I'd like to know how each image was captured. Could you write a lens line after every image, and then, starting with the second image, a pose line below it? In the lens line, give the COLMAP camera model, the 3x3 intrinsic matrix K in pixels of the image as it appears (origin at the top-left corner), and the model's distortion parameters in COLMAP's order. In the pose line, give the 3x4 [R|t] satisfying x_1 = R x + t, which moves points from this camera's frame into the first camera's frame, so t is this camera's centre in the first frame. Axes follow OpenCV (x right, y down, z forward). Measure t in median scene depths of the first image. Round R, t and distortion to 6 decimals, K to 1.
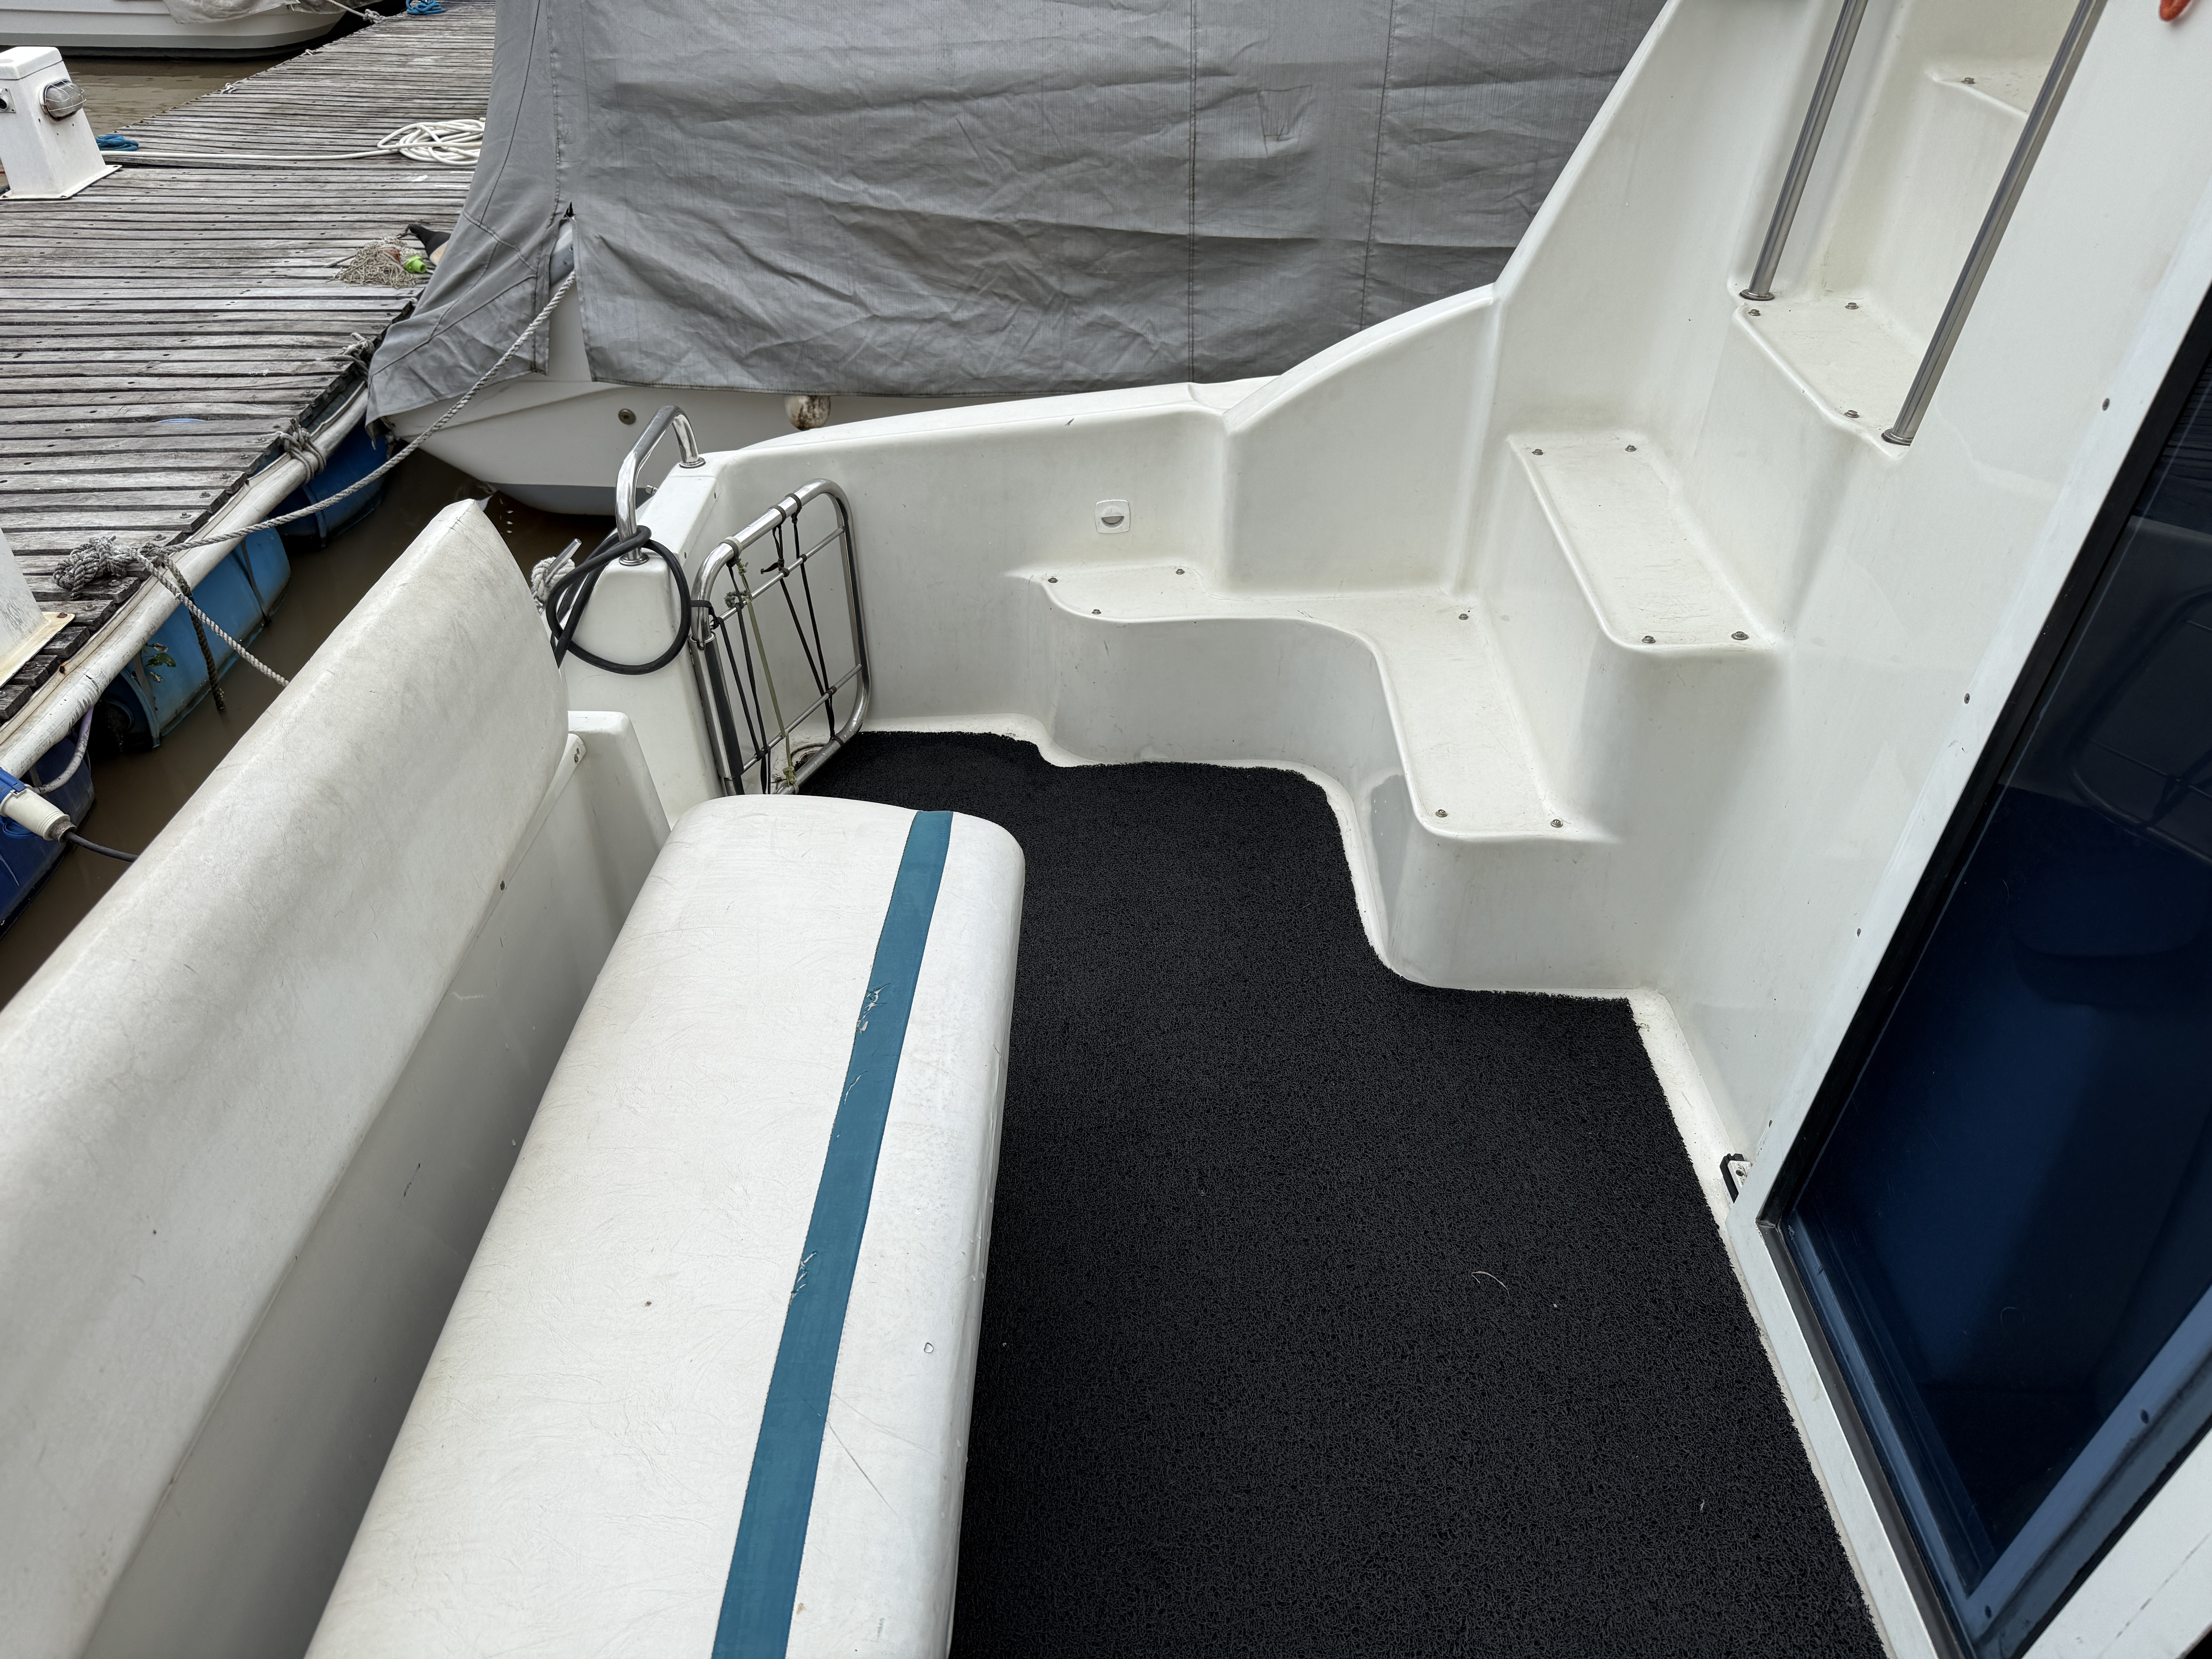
lens RADIAL K [[1547.0, 0, 1098.8], [0, 1547.0, 807.1], [0, 0, 1]] dist [0.036967, -0.056762]
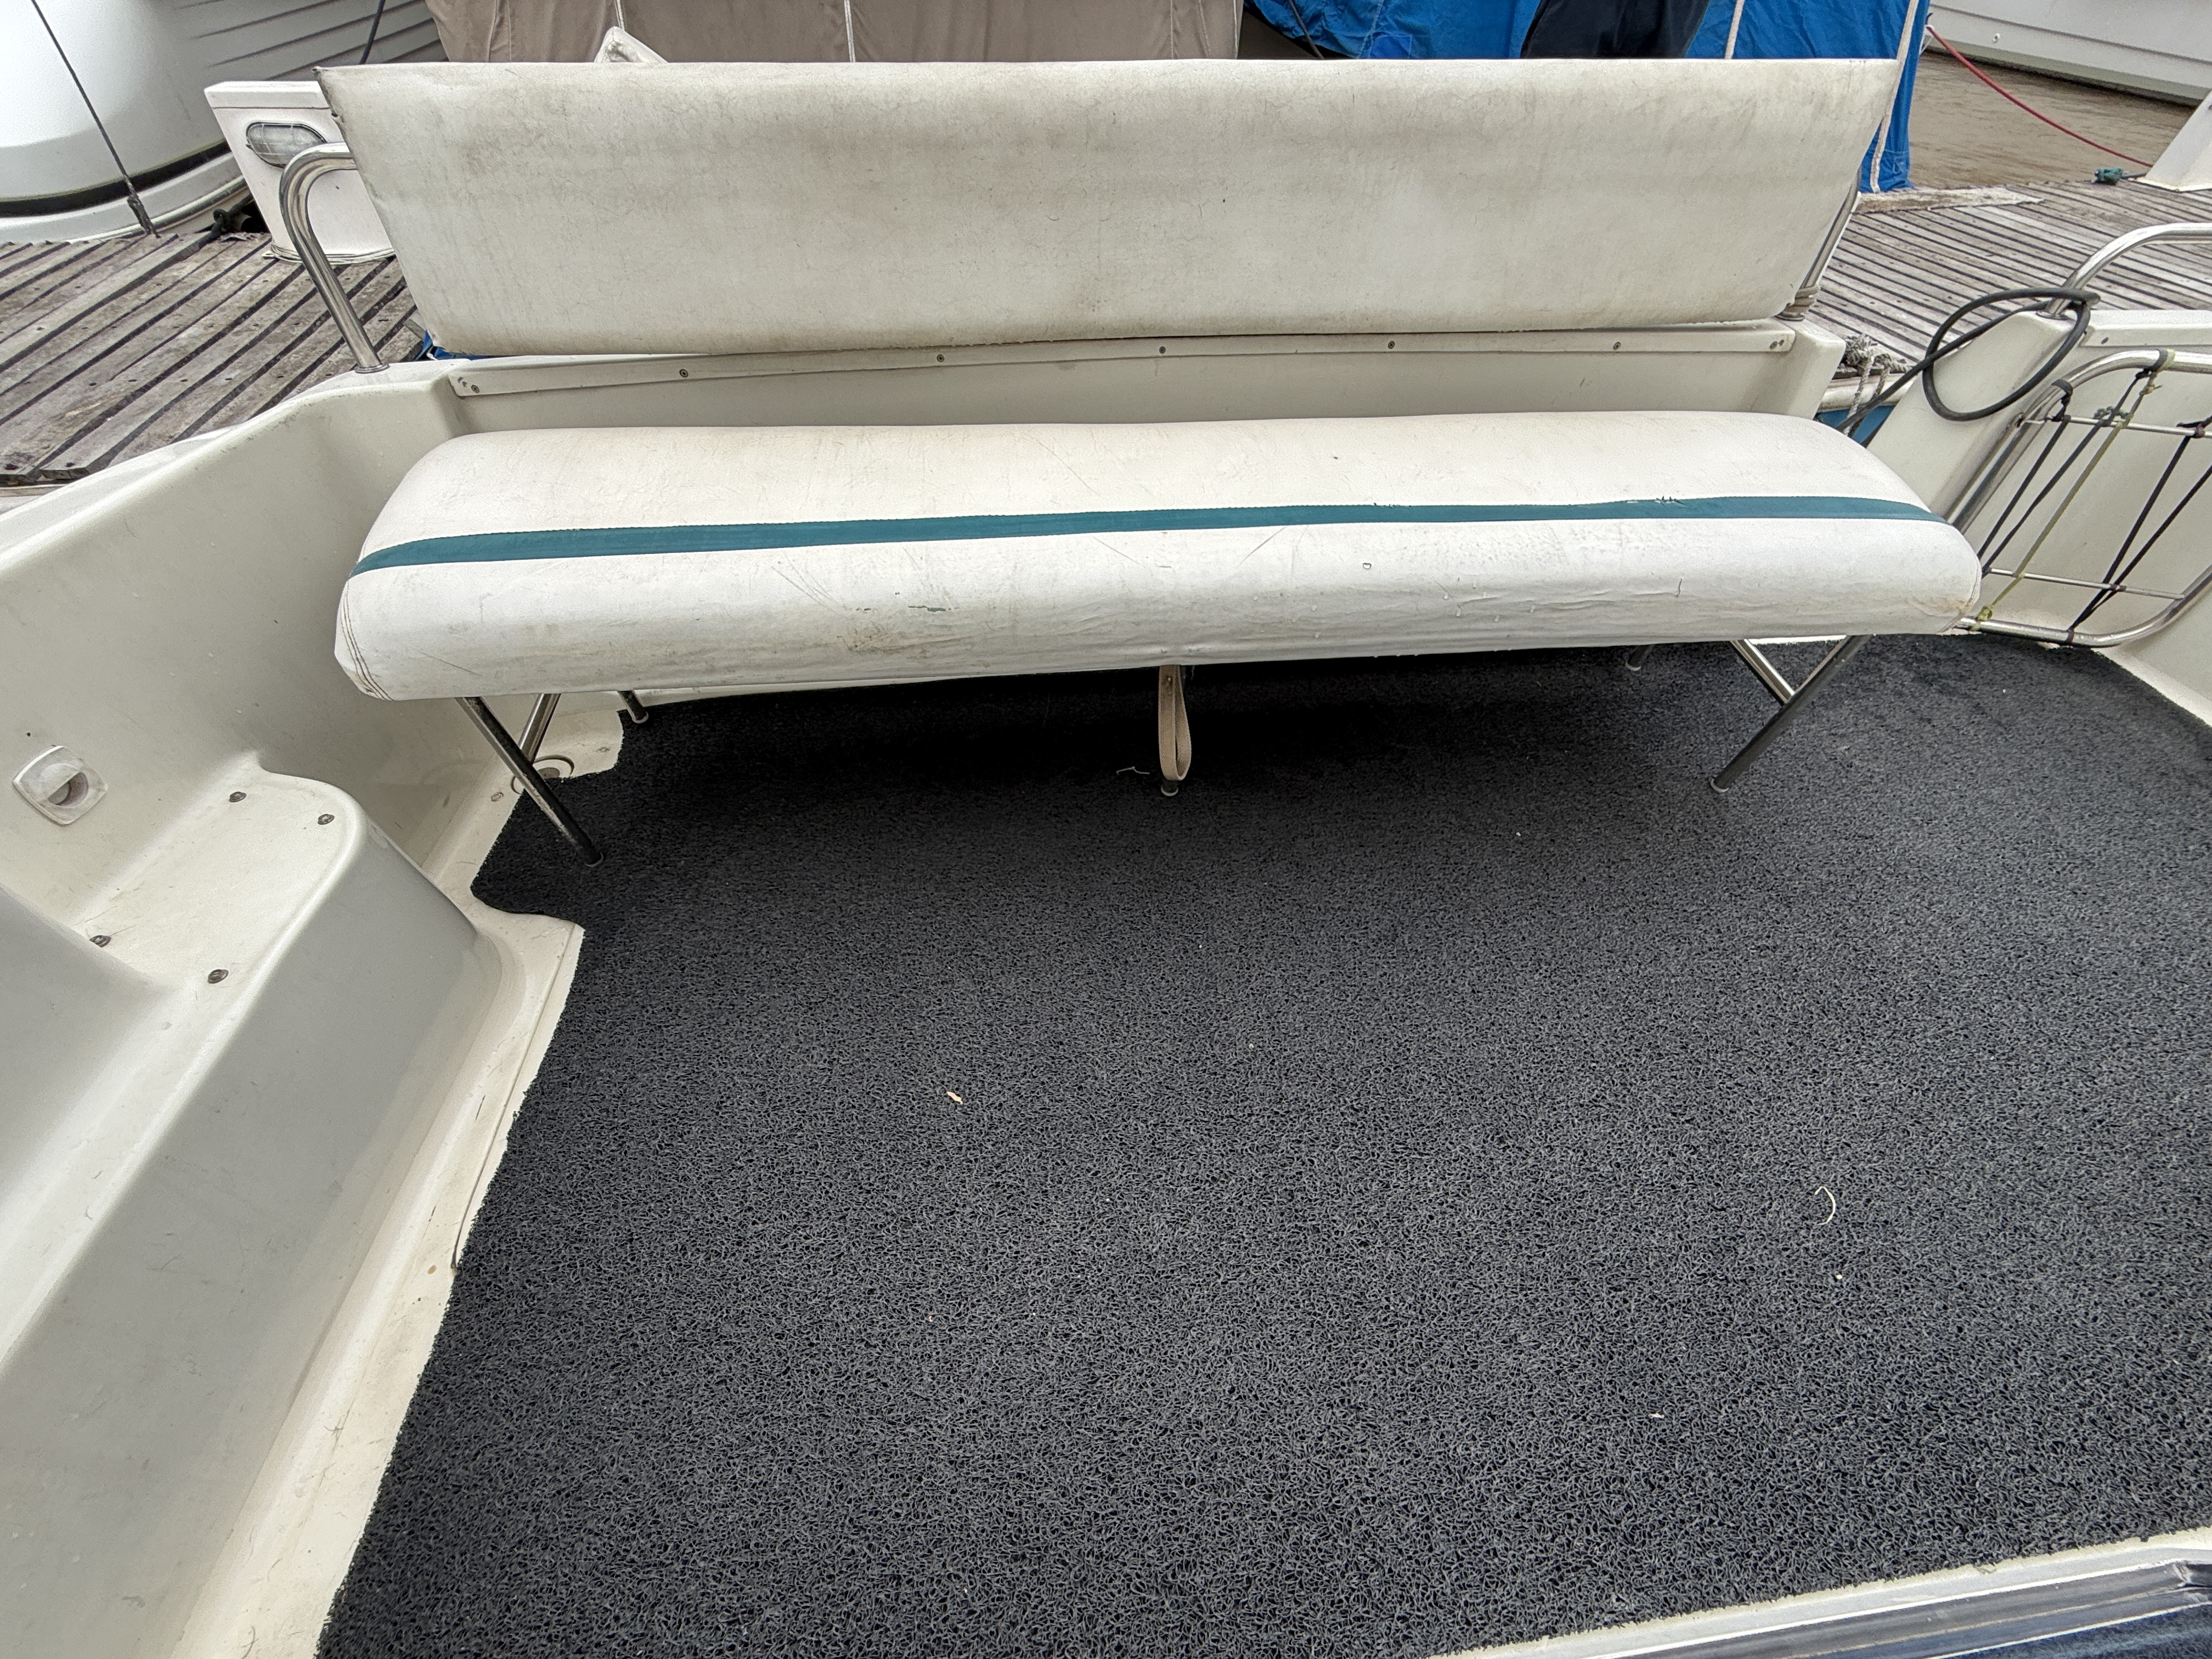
lens RADIAL K [[883.2, 0, 1116.9], [0, 883.2, 824.1], [0, 0, 1]] dist [-0.000315, 0.000247]
pose [[0.127885, 0.729867, -0.671520, 0.283677], [-0.575460, 0.606058, 0.549126, 0.091497], [0.807769, 0.316208, 0.497515, 0.251368]]
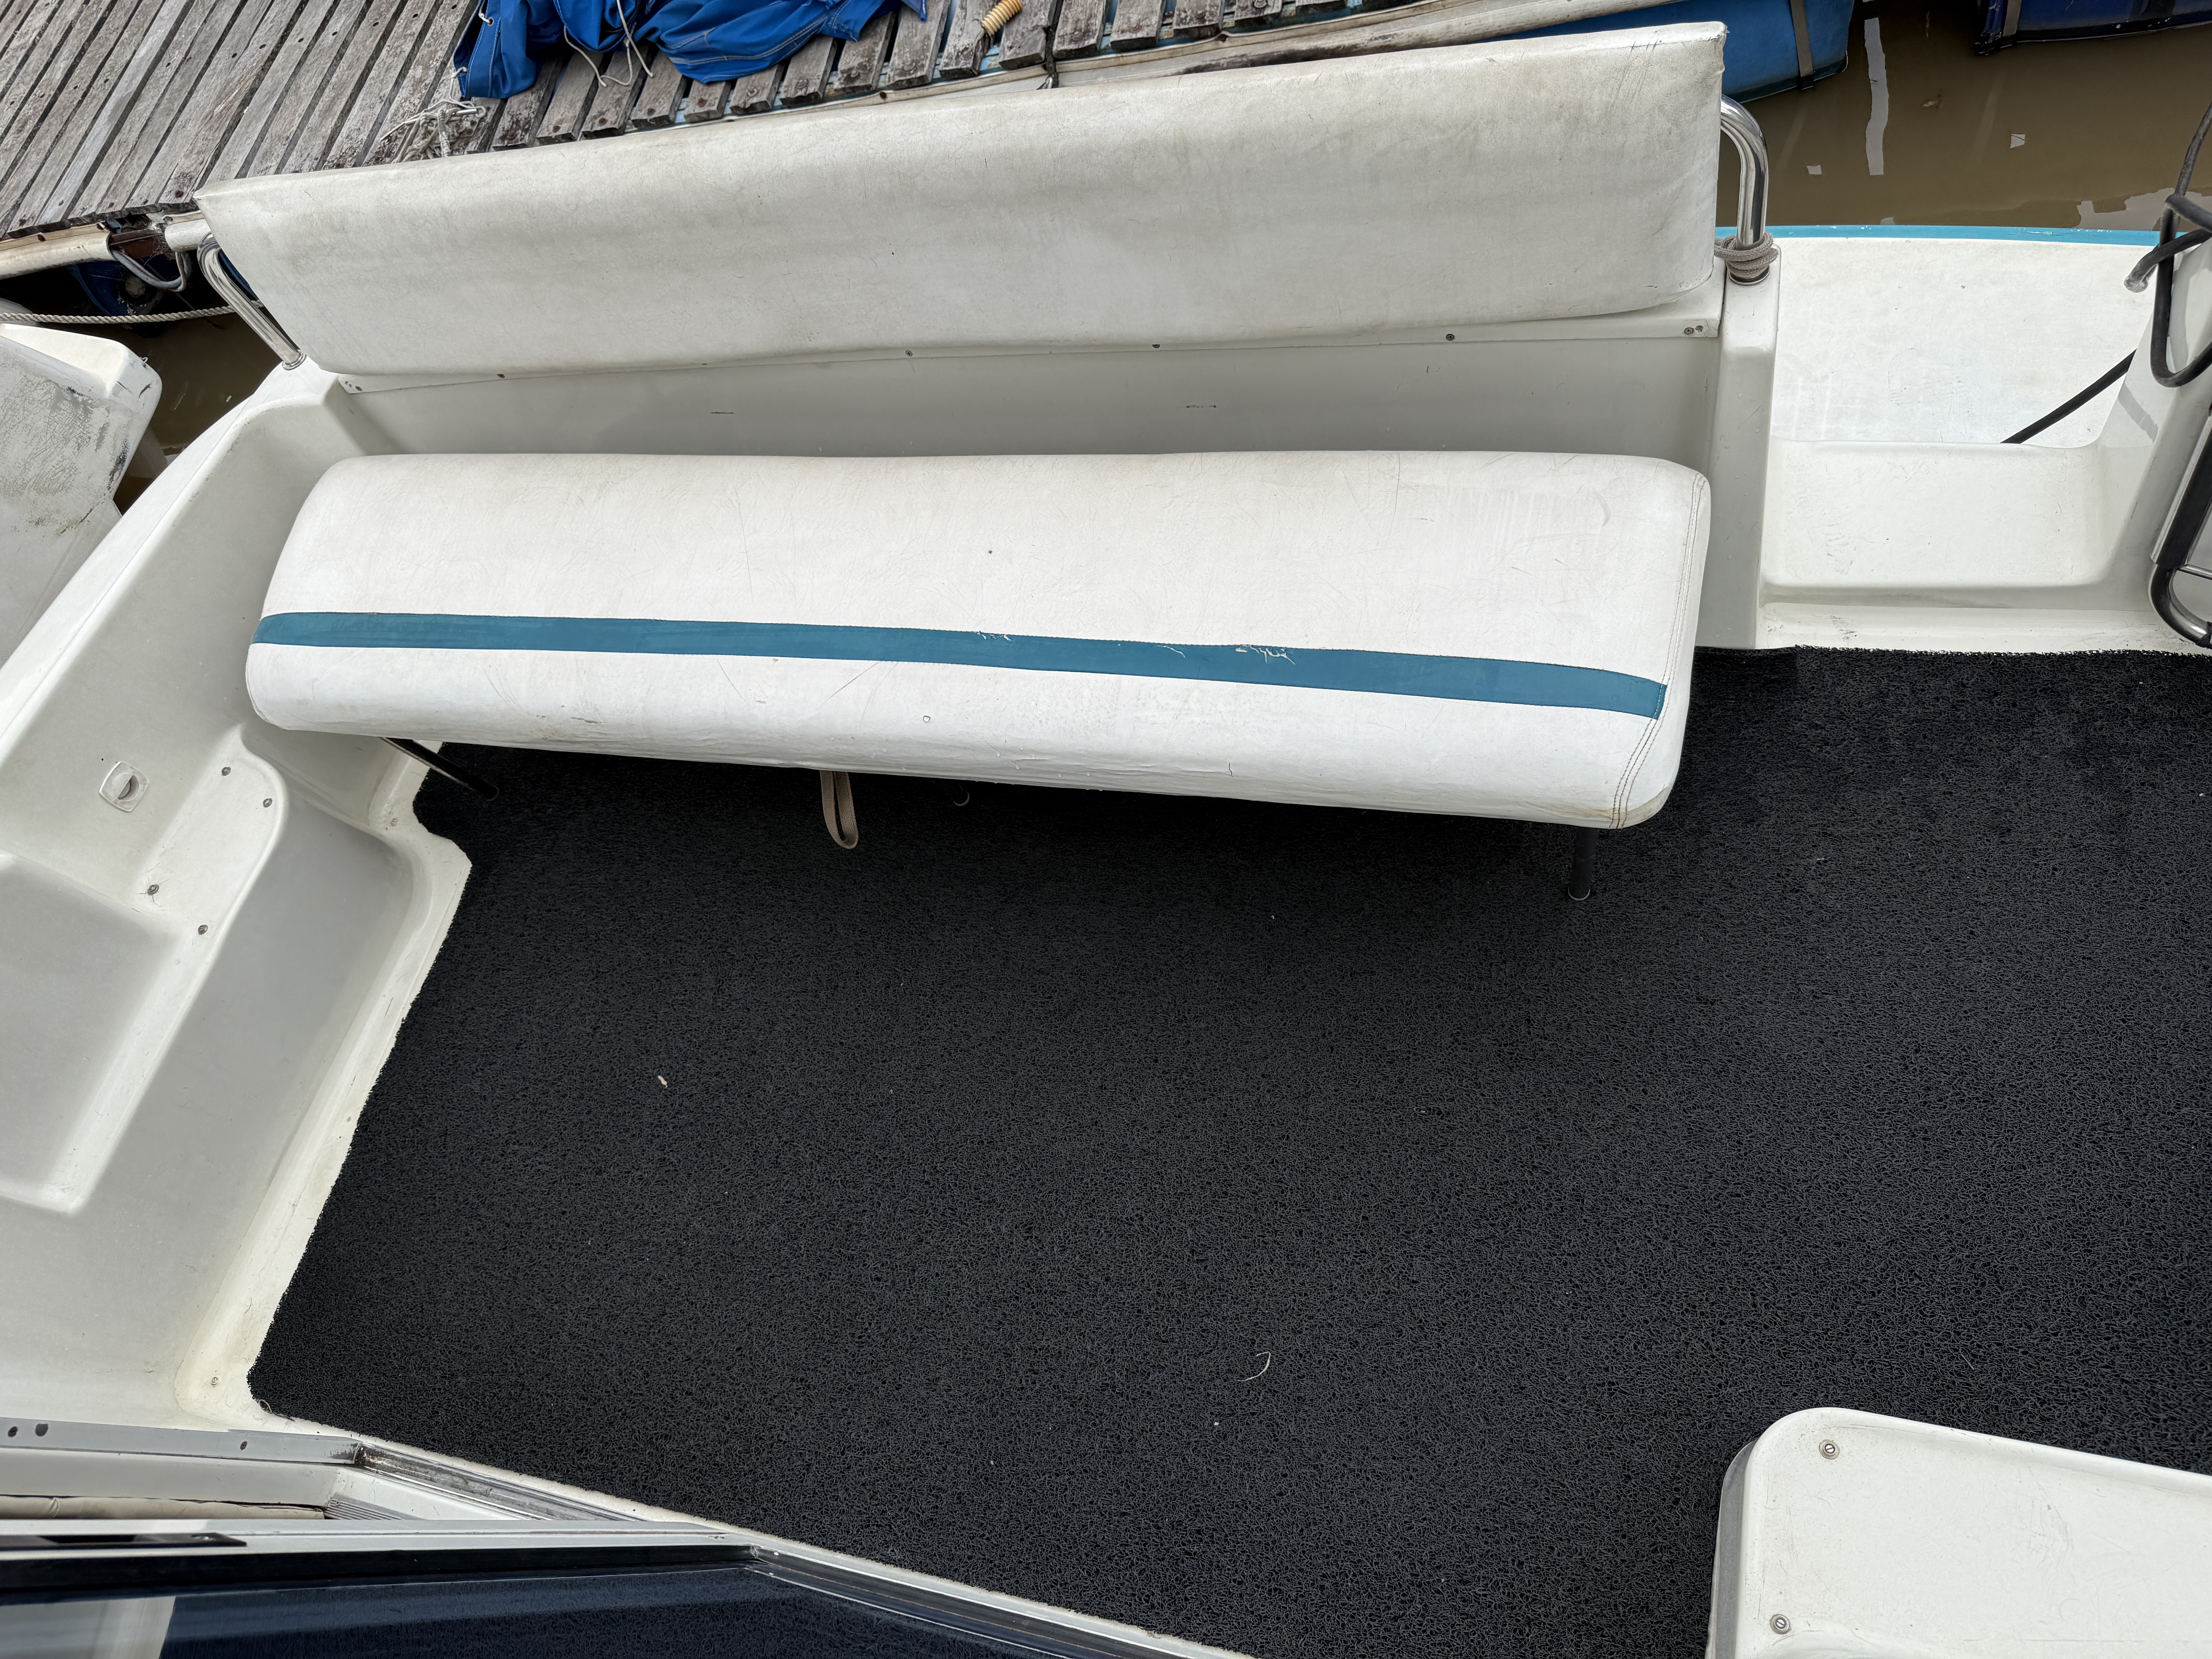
lens RADIAL K [[1547.0, 0, 1100.9], [0, 1547.0, 810.7], [0, 0, 1]] dist [0.036967, -0.056762]
pose [[-0.199414, 0.885241, -0.420217, 0.275595], [-0.300524, 0.352917, 0.886079, -0.485539], [0.932695, 0.302982, 0.195659, 0.452182]]
